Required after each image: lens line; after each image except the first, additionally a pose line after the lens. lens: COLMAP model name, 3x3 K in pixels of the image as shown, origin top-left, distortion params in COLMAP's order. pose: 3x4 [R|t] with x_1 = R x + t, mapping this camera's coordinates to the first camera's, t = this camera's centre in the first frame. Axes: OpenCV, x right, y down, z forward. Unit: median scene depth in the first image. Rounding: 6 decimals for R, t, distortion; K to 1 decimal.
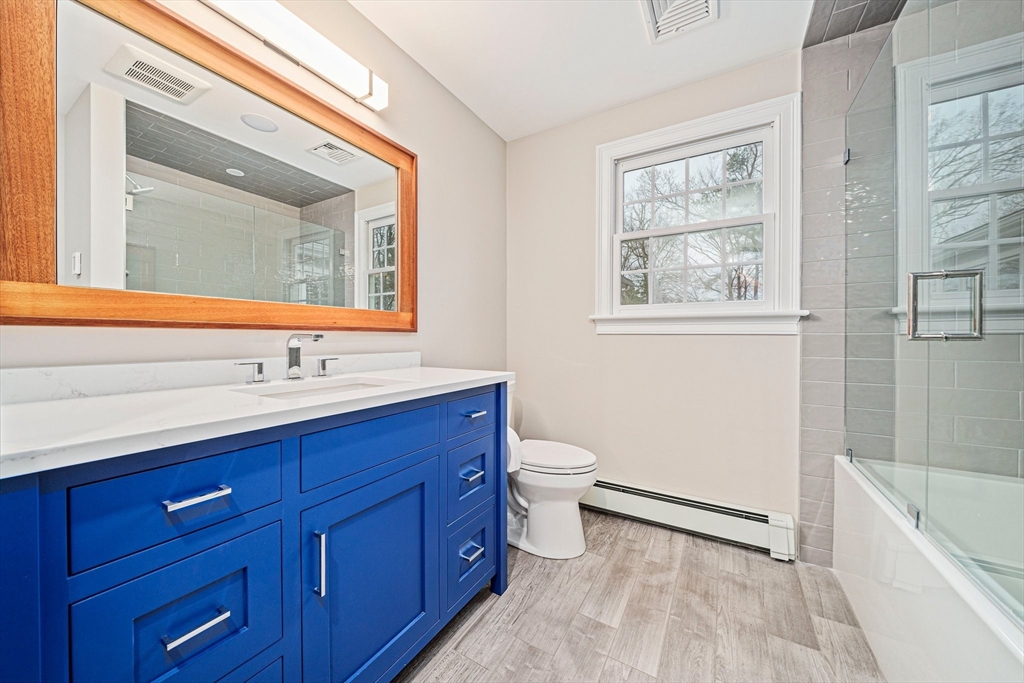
lens RADIAL K [[354.3, 0, 513.3], [0, 354.3, 340.4], [0, 0, 1]] dist [-0.006324, -0.000382]
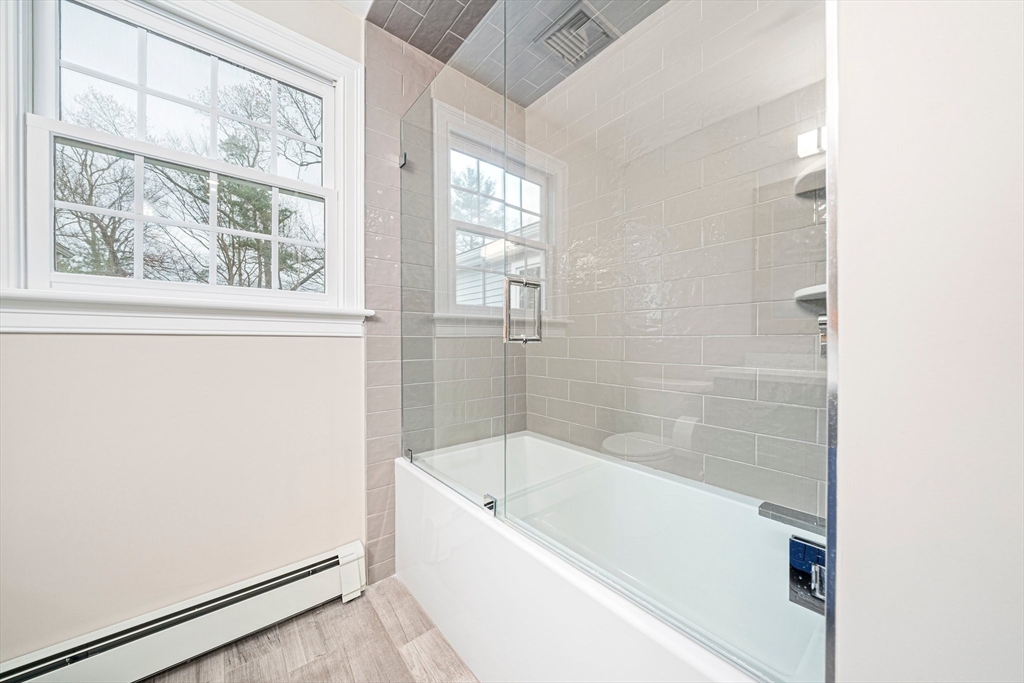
lens RADIAL K [[354.3, 0, 508.9], [0, 354.3, 344.5], [0, 0, 1]] dist [-0.006324, -0.000382]
pose [[0.338234, -0.013431, 0.940966, 0.087972], [0.007482, 0.999905, 0.011582, -0.004354], [-0.941032, 0.003123, 0.338302, 0.351887]]
